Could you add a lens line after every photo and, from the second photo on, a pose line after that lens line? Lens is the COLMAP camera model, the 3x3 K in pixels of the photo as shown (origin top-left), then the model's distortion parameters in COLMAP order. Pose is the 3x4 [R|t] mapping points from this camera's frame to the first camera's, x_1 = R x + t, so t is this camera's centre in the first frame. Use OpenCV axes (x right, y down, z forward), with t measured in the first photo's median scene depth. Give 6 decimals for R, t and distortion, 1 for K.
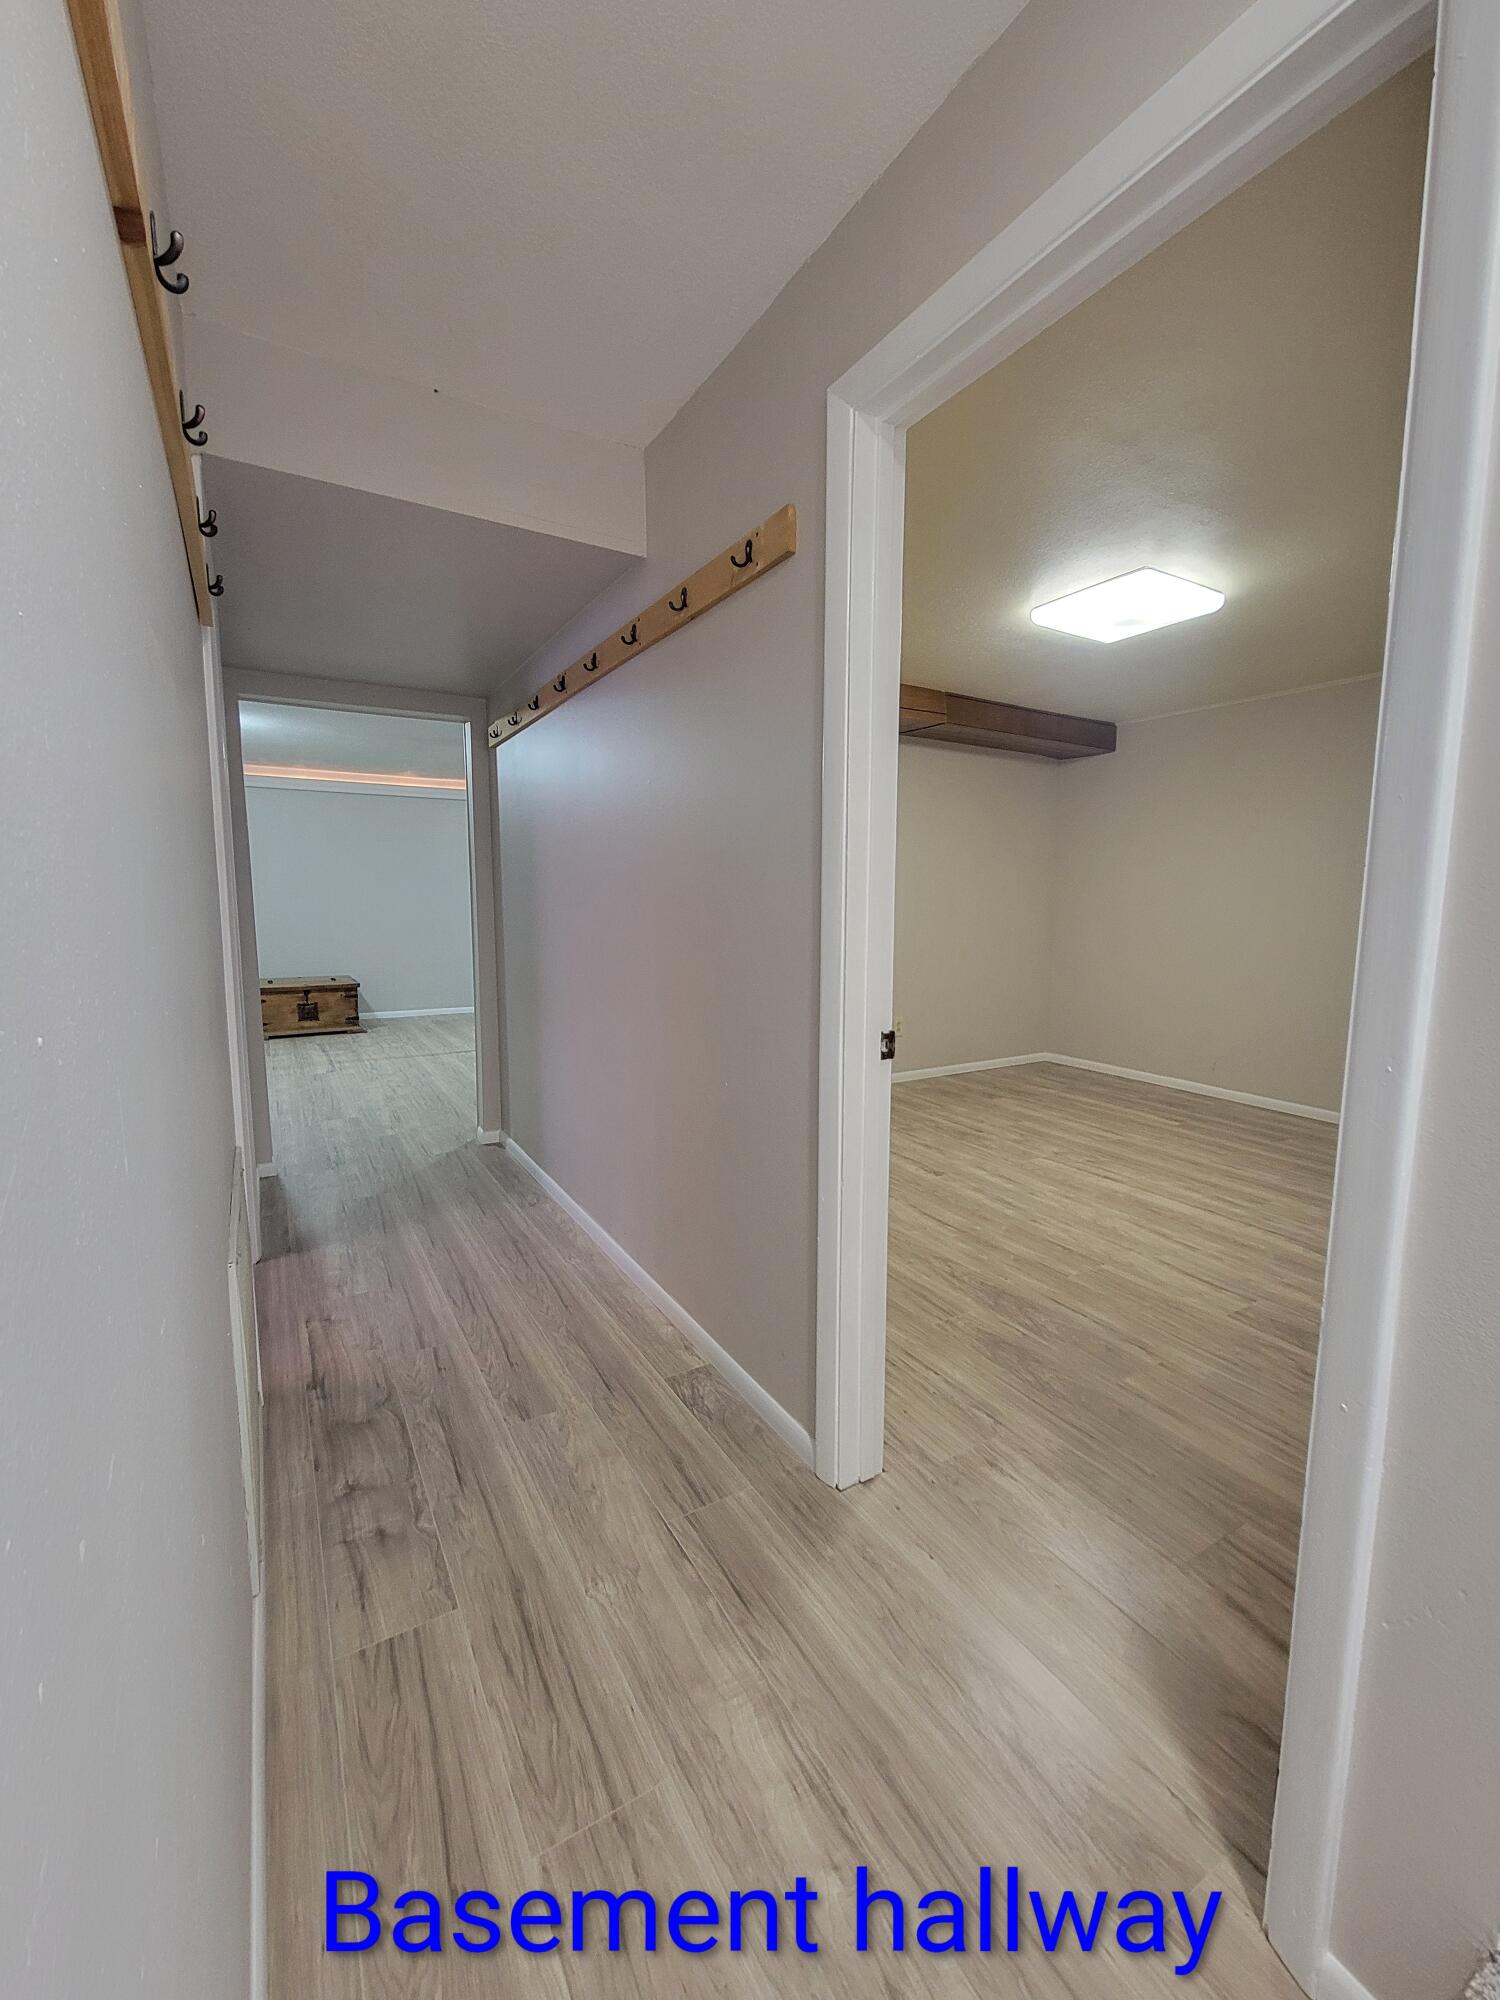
lens RADIAL K [[815.9, 0, 749.7], [0, 815.9, 989.8], [0, 0, 1]] dist [-0.001378, 0.000094]
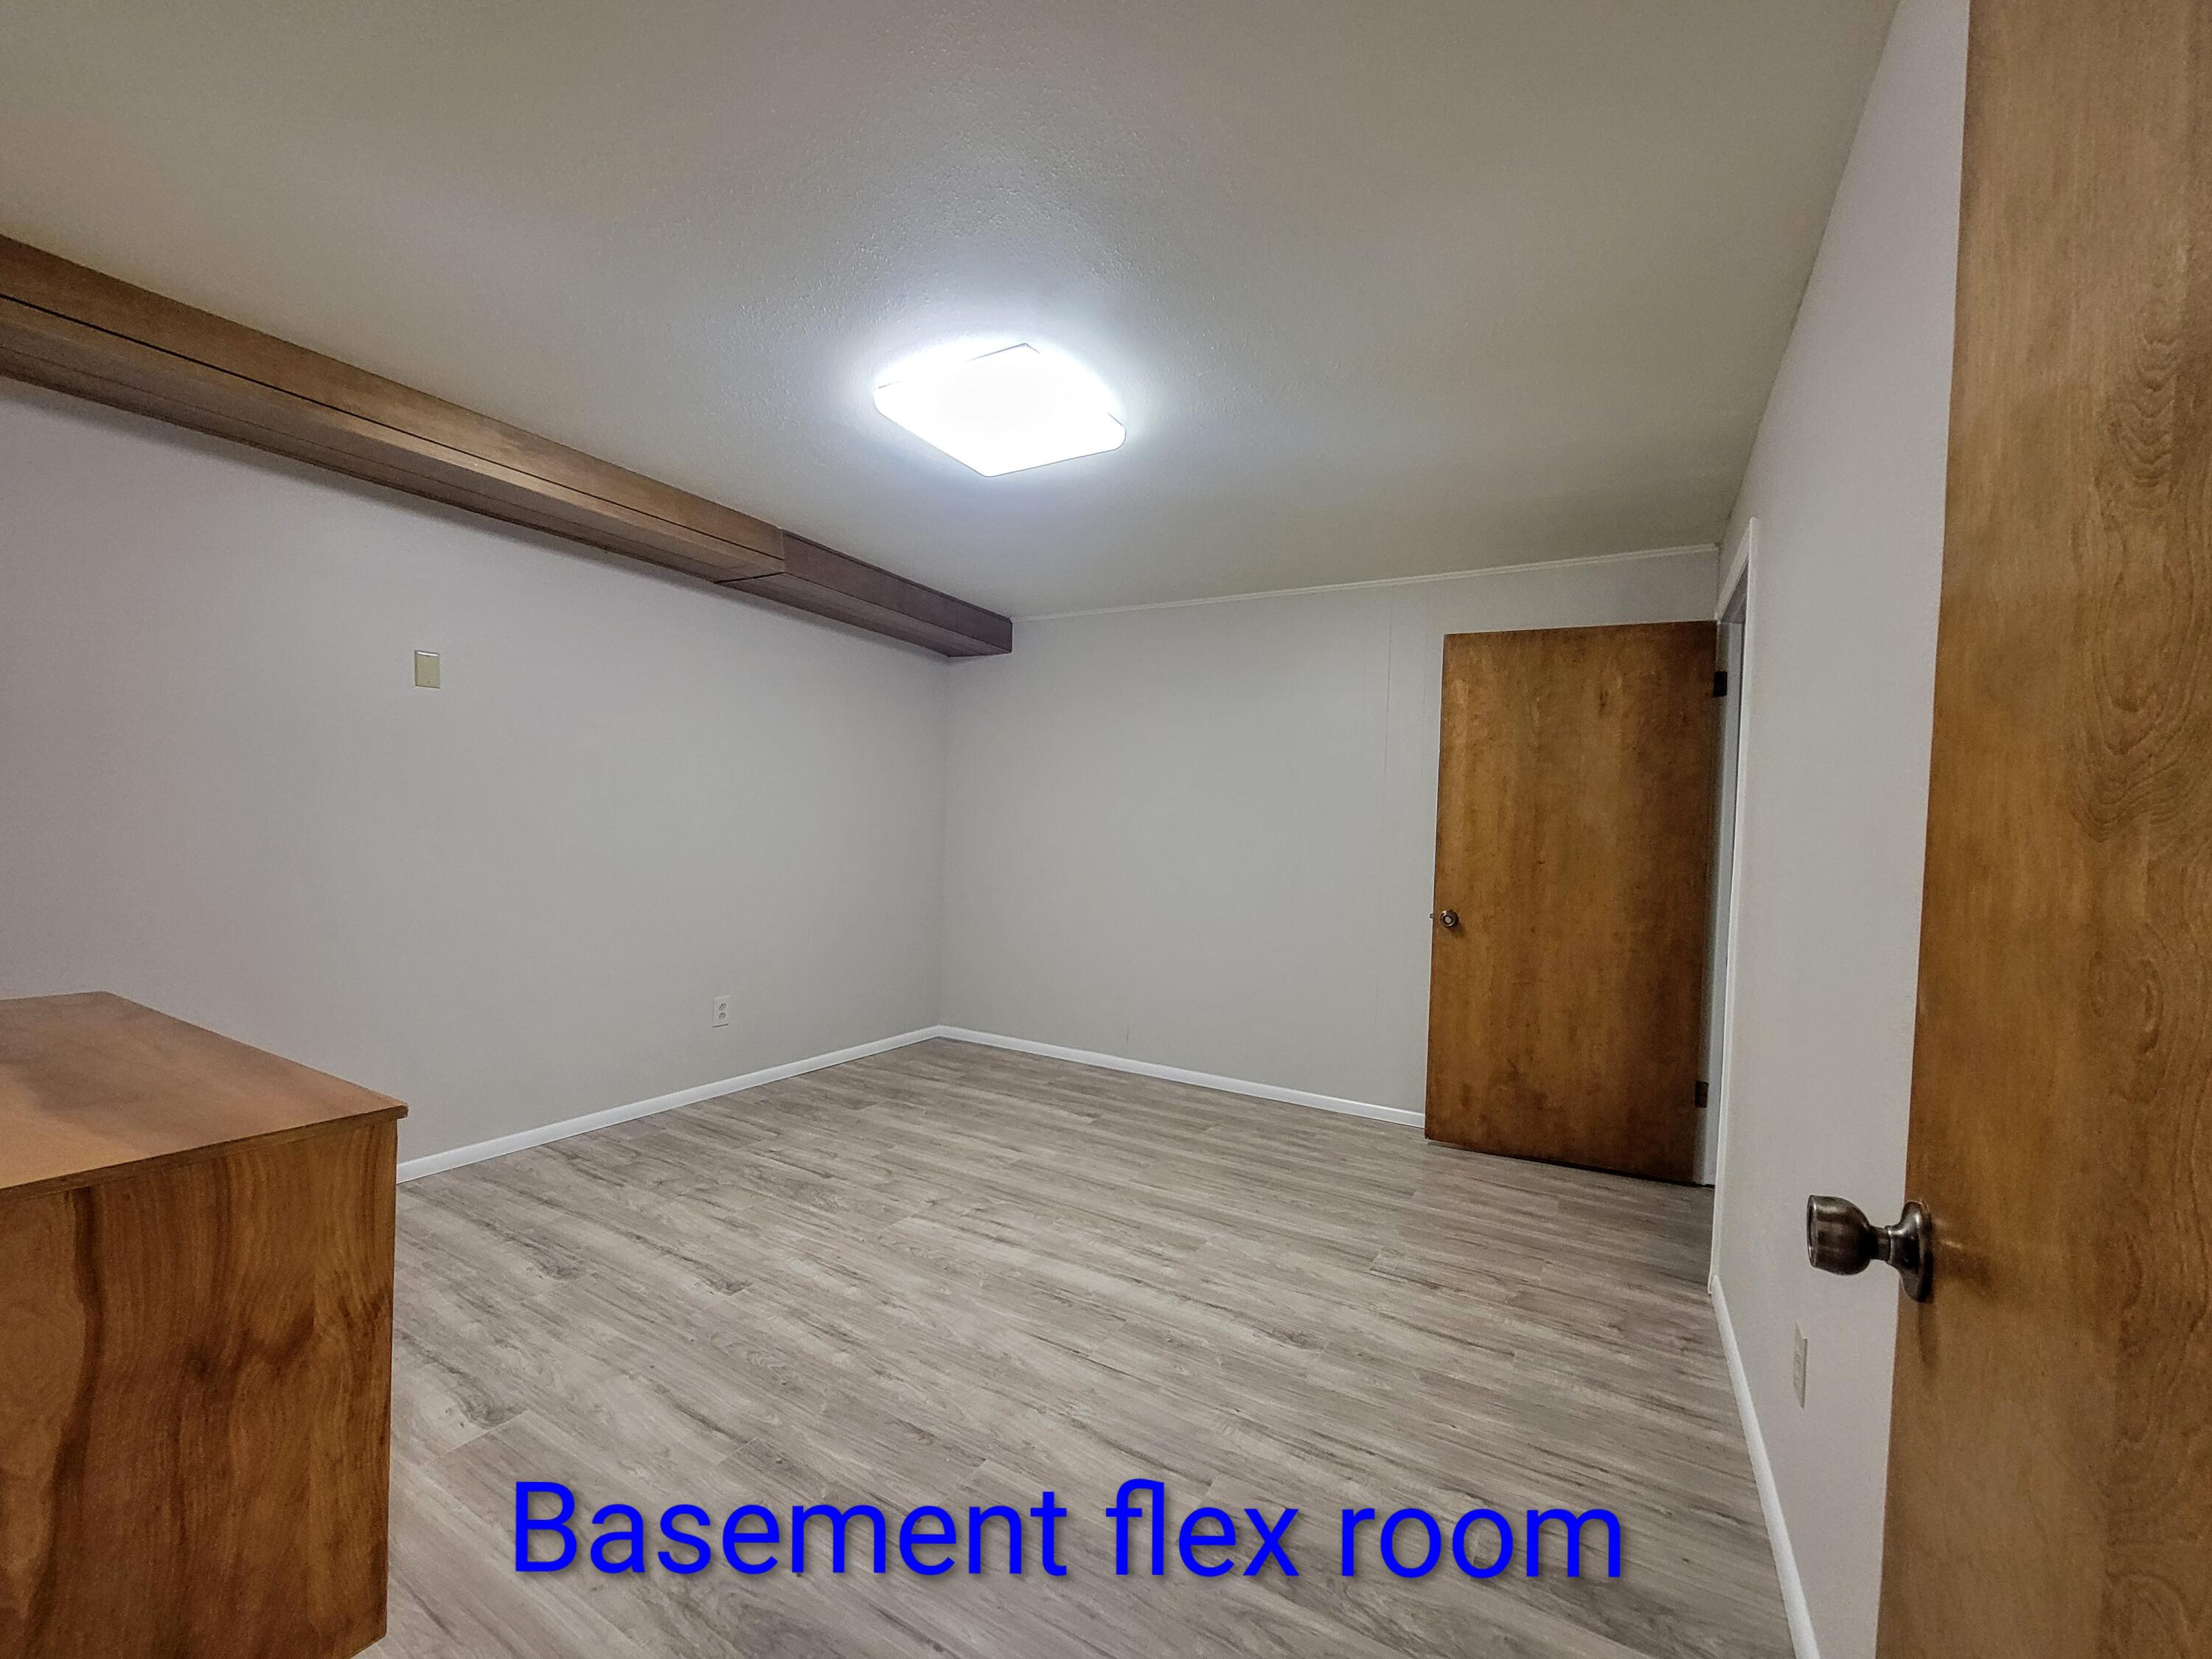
lens RADIAL K [[902.4, 0, 1103.4], [0, 902.4, 841.5], [0, 0, 1]] dist [-0.001378, 0.000094]
pose [[0.876619, 0.020886, 0.480732, 0.129820], [0.025175, 0.995699, -0.089165, -0.027501], [-0.480527, 0.090266, 0.872322, 0.245567]]
